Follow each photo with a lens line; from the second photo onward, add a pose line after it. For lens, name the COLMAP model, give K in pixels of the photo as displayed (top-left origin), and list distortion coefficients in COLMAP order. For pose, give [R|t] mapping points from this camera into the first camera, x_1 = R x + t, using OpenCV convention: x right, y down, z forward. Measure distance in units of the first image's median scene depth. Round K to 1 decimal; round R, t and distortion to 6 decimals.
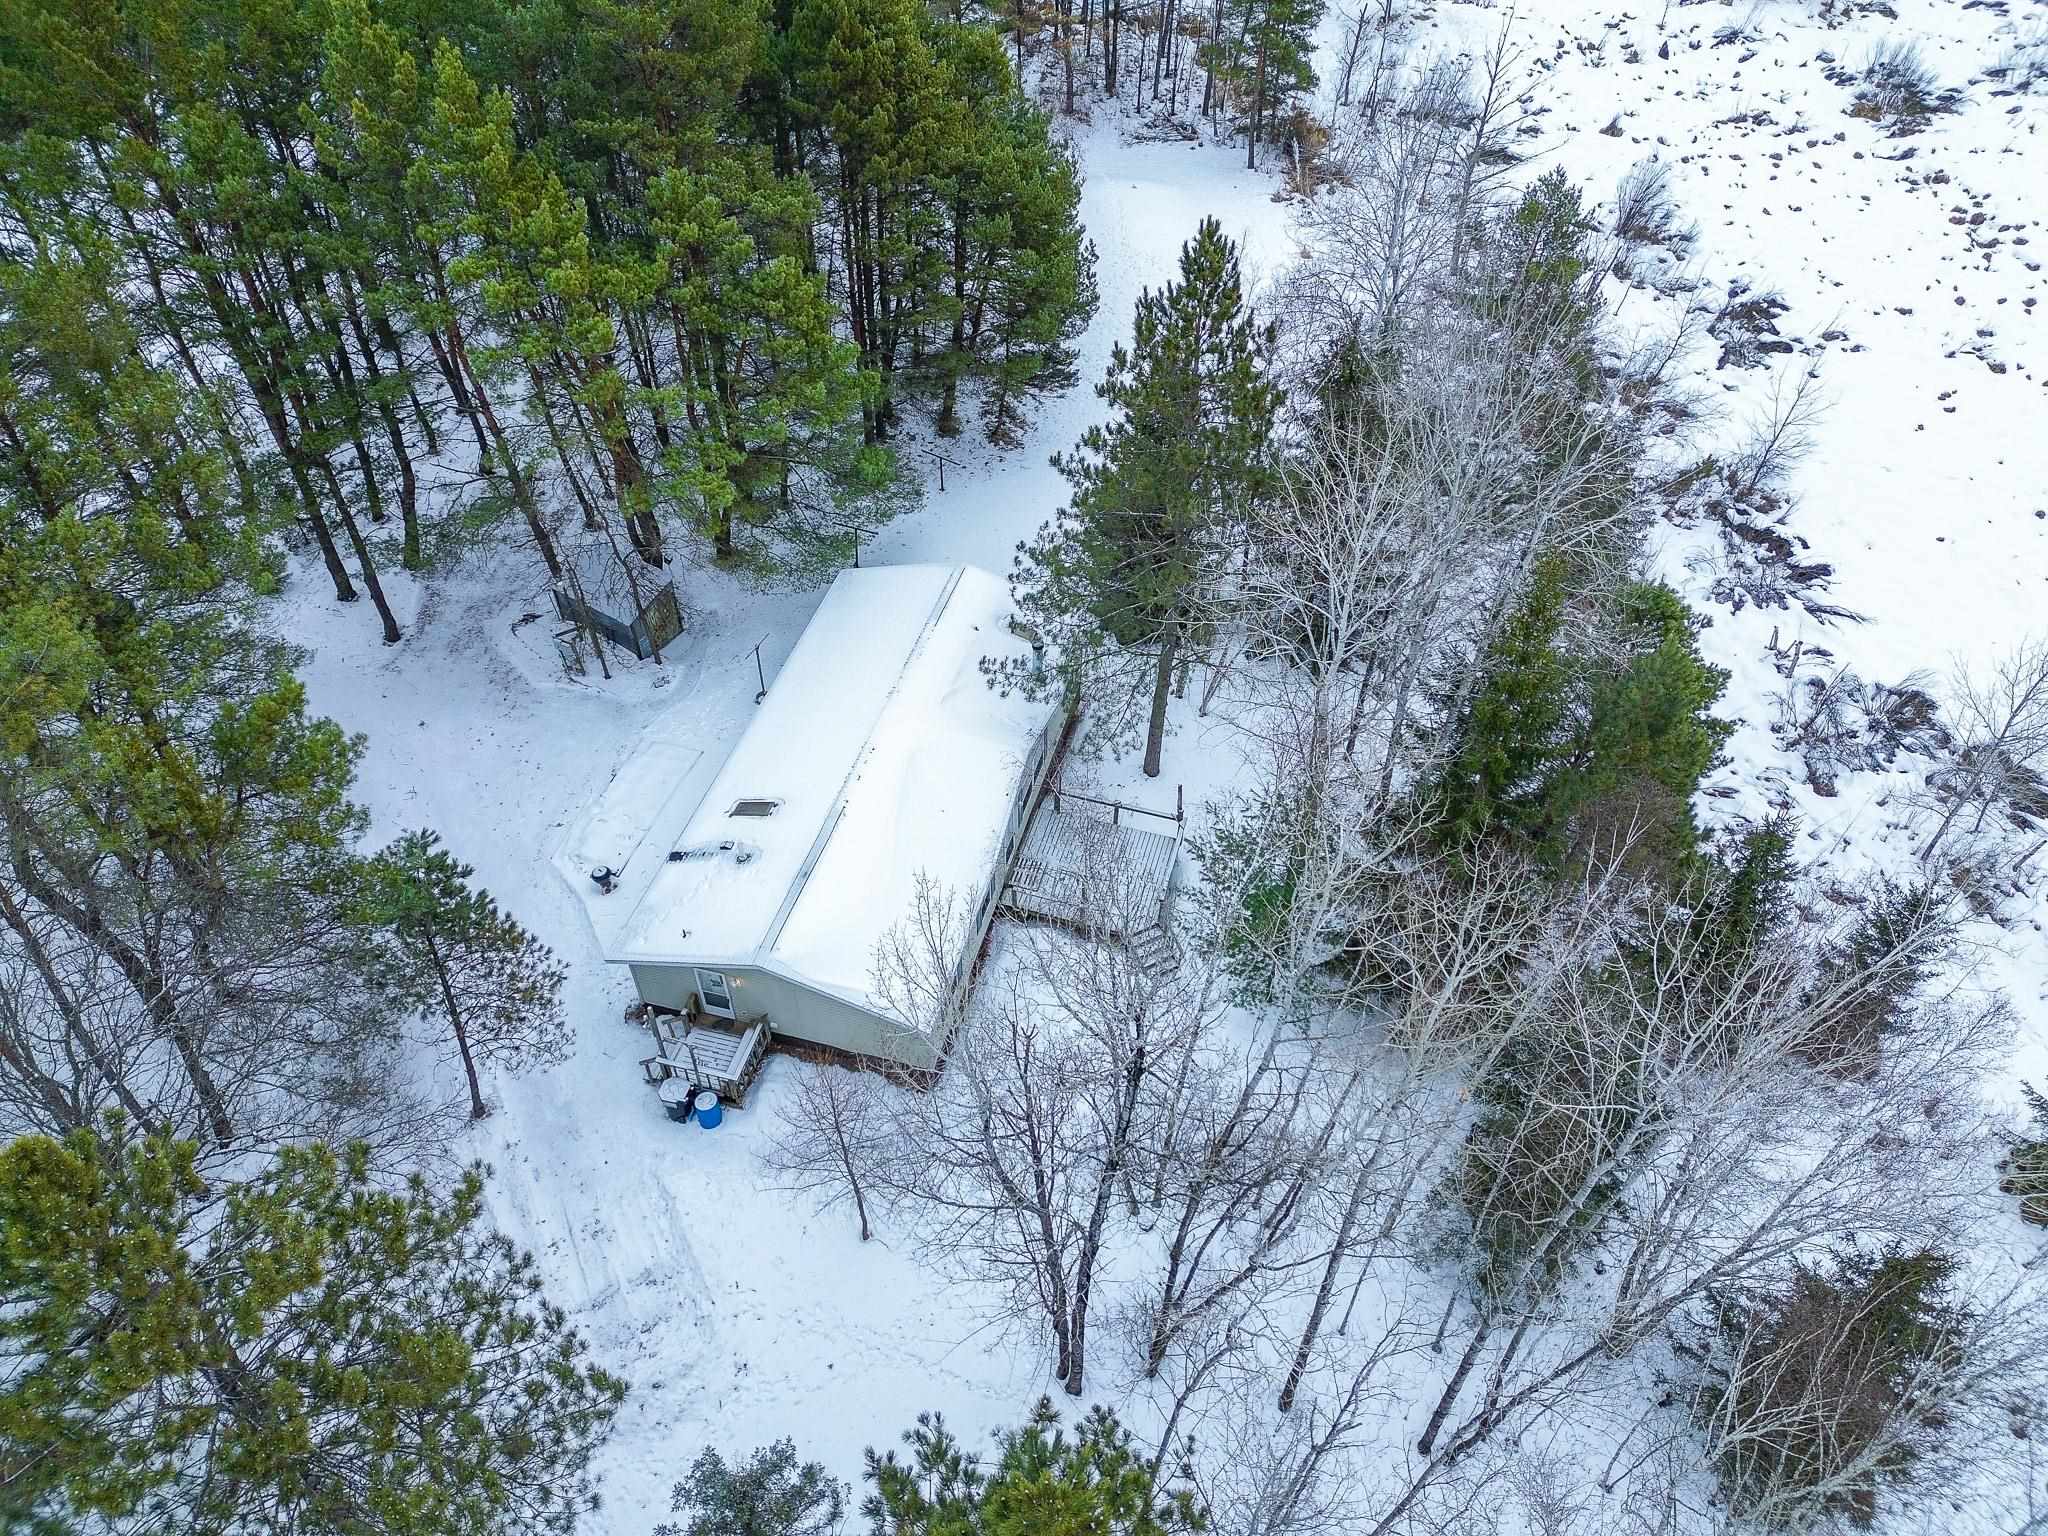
lens RADIAL K [[1425.3, 0, 1028.5], [0, 1425.3, 758.6], [0, 0, 1]] dist [0.063992, -0.052774]
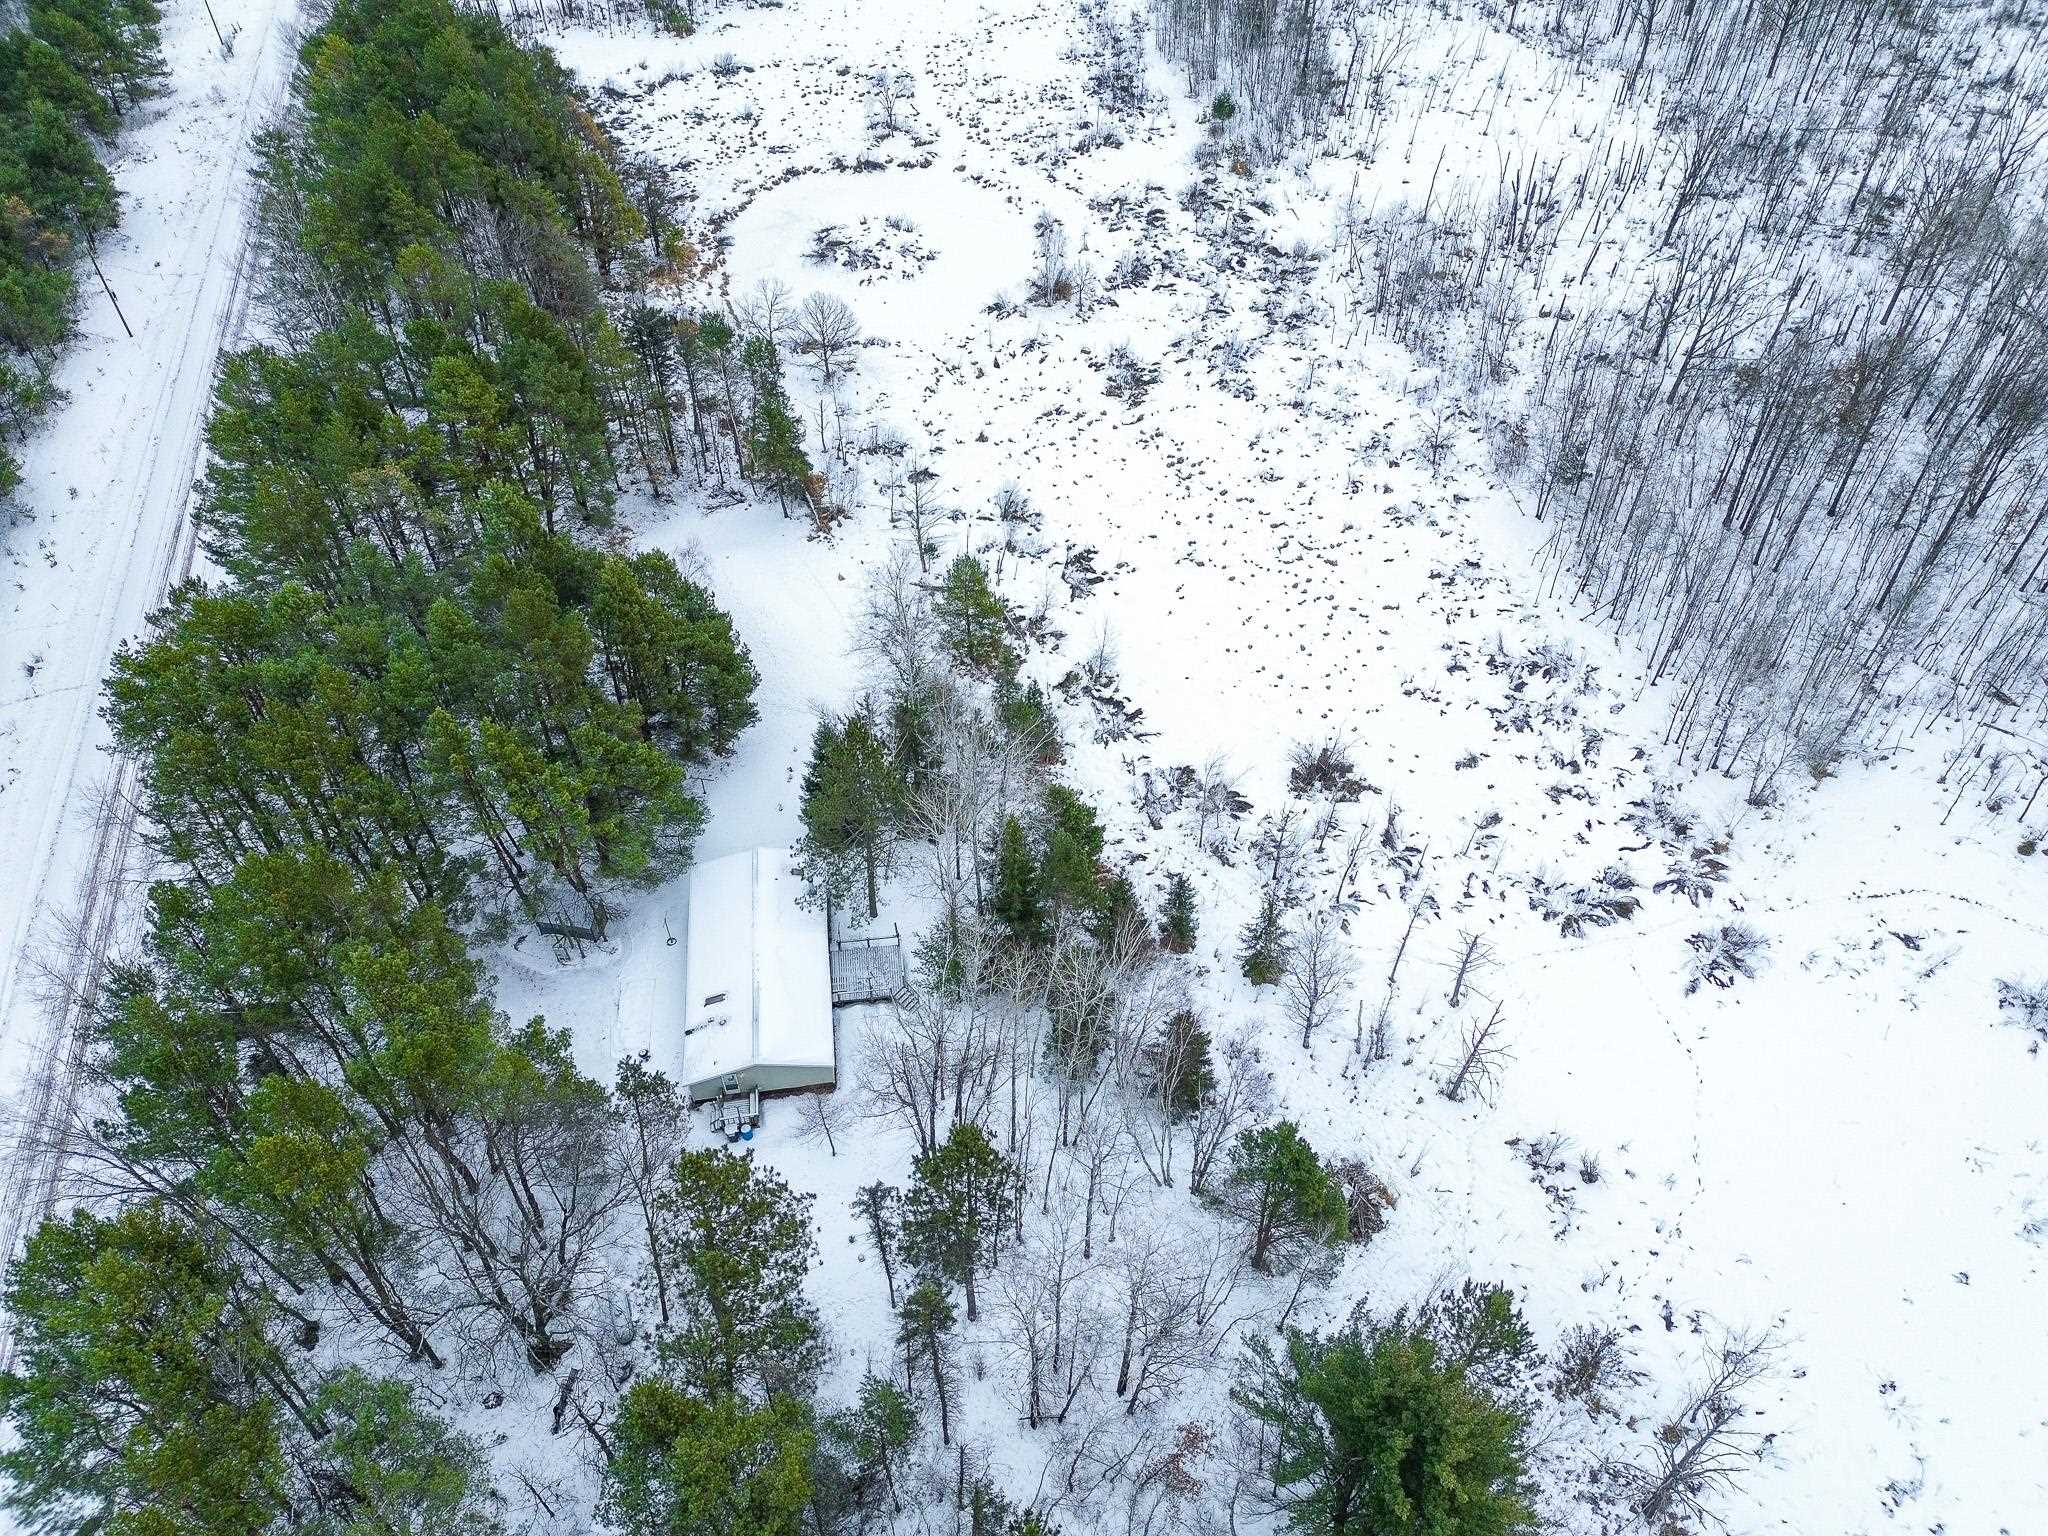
lens RADIAL K [[1433.7, 0, 1016.9], [0, 1433.7, 765.8], [0, 0, 1]] dist [0.133063, -0.163290]
pose [[0.916904, -0.291690, 0.272404, -0.186878], [0.290329, 0.955809, 0.046241, -0.191764], [-0.273854, 0.036688, 0.961071, -0.883329]]
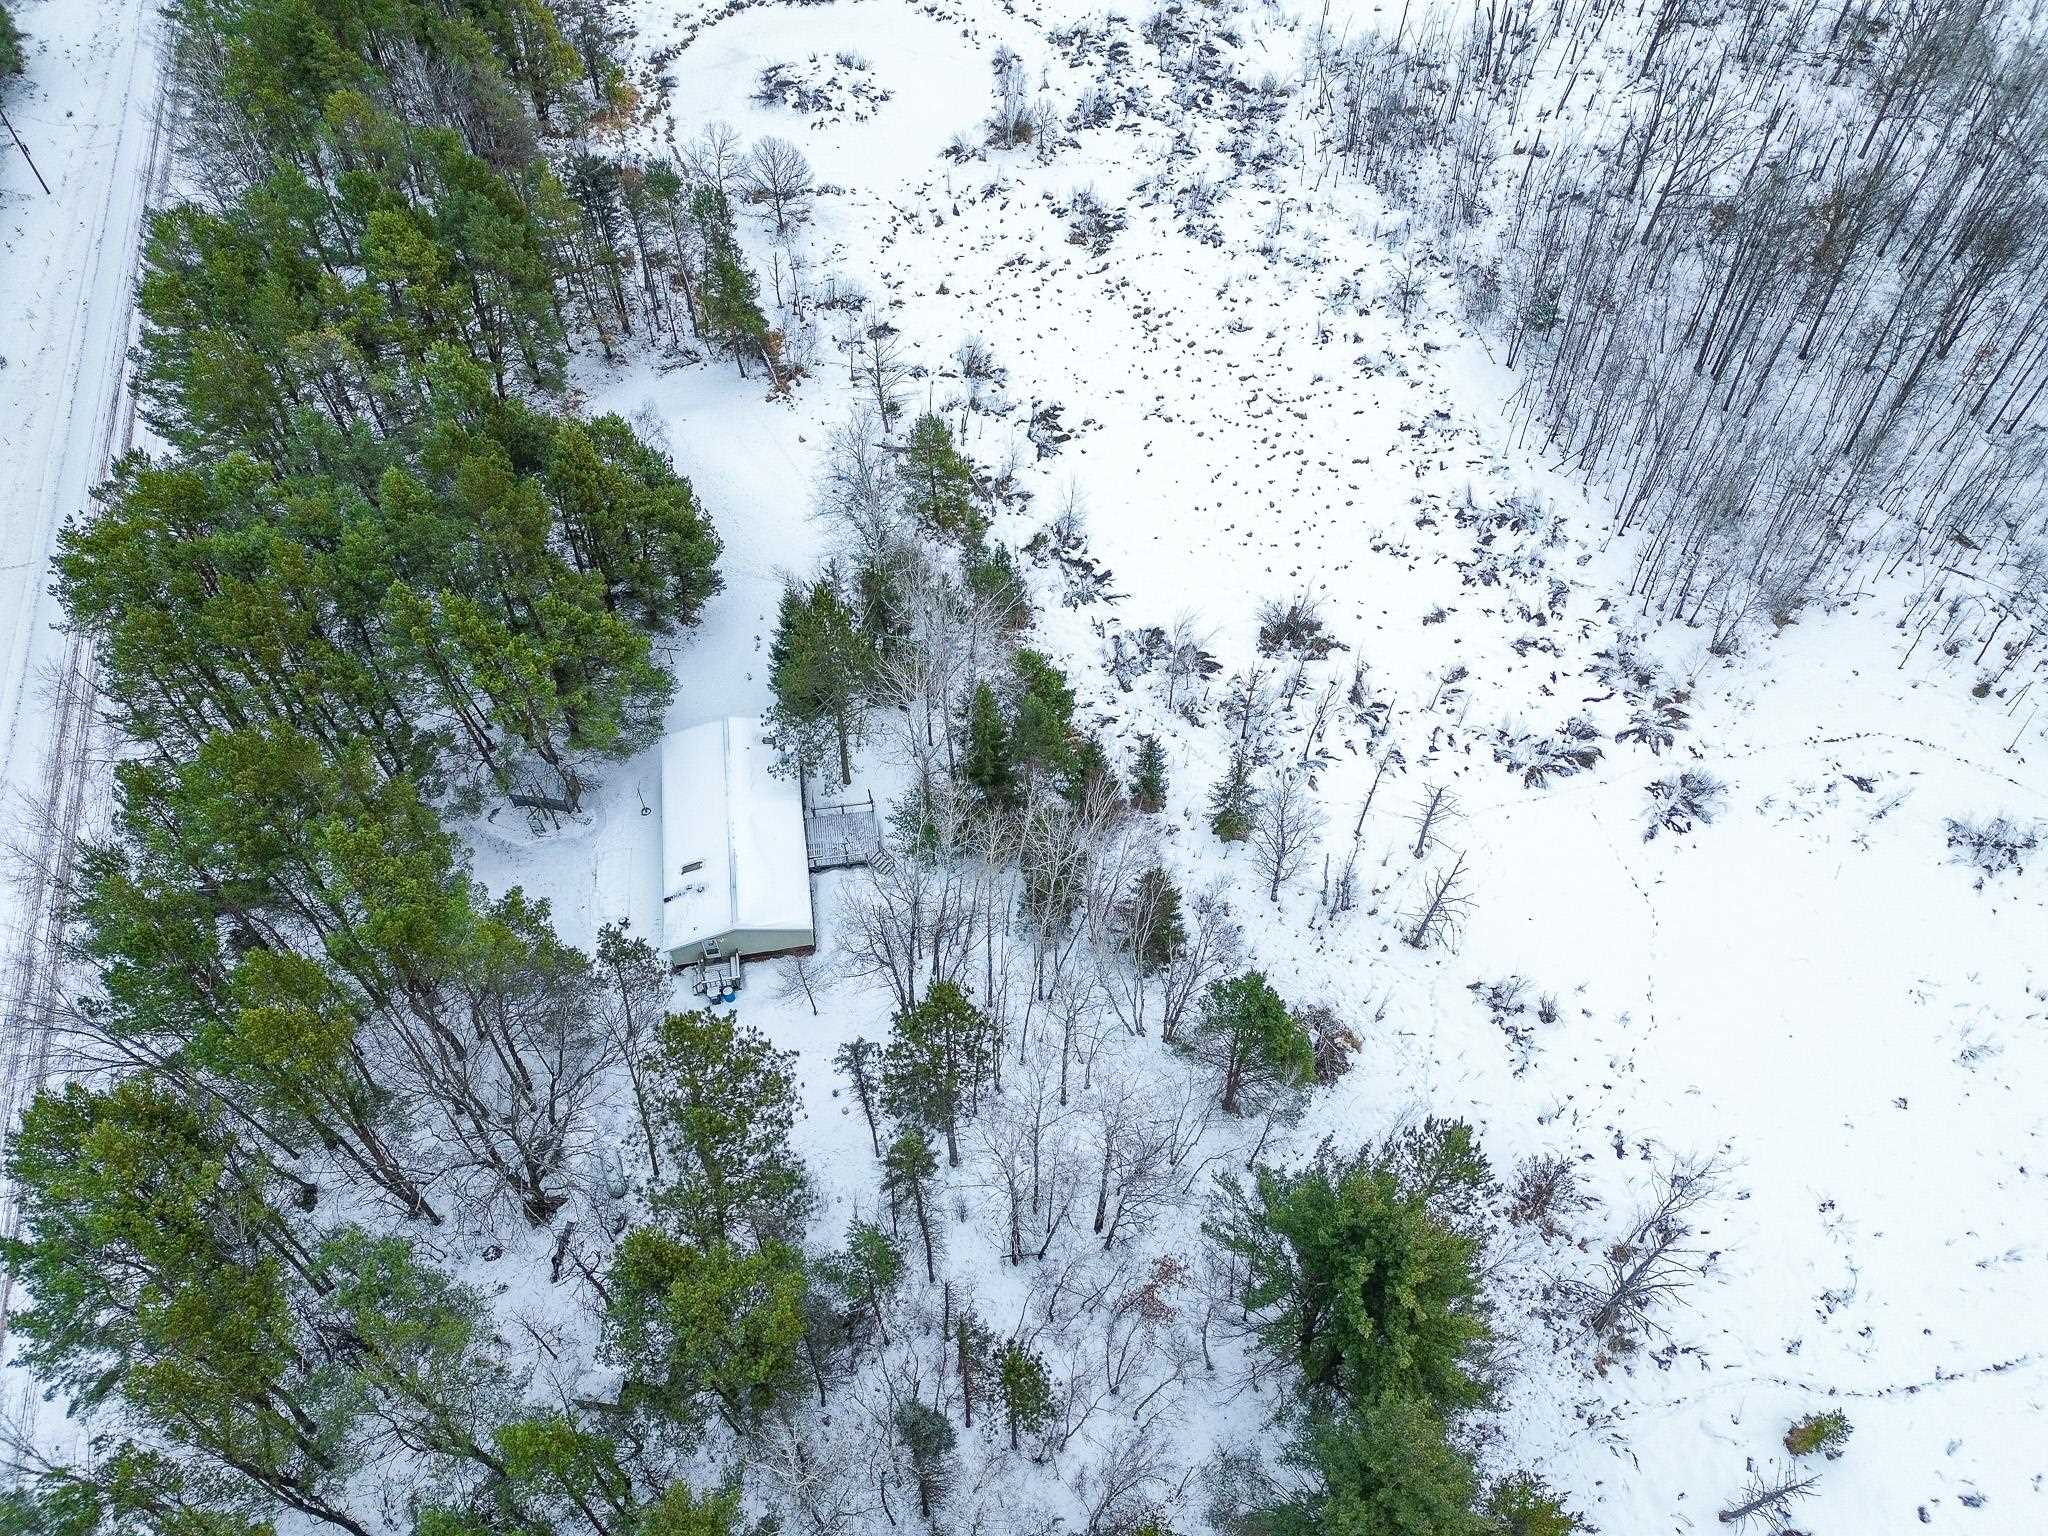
lens RADIAL K [[1452.9, 0, 1018.2], [0, 1452.9, 761.0], [0, 0, 1]] dist [0.092212, -0.096634]
pose [[0.905031, -0.333862, 0.263544, -0.192839], [0.307192, 0.941601, 0.137915, -0.192771], [-0.294198, -0.043859, 0.954738, -0.905001]]
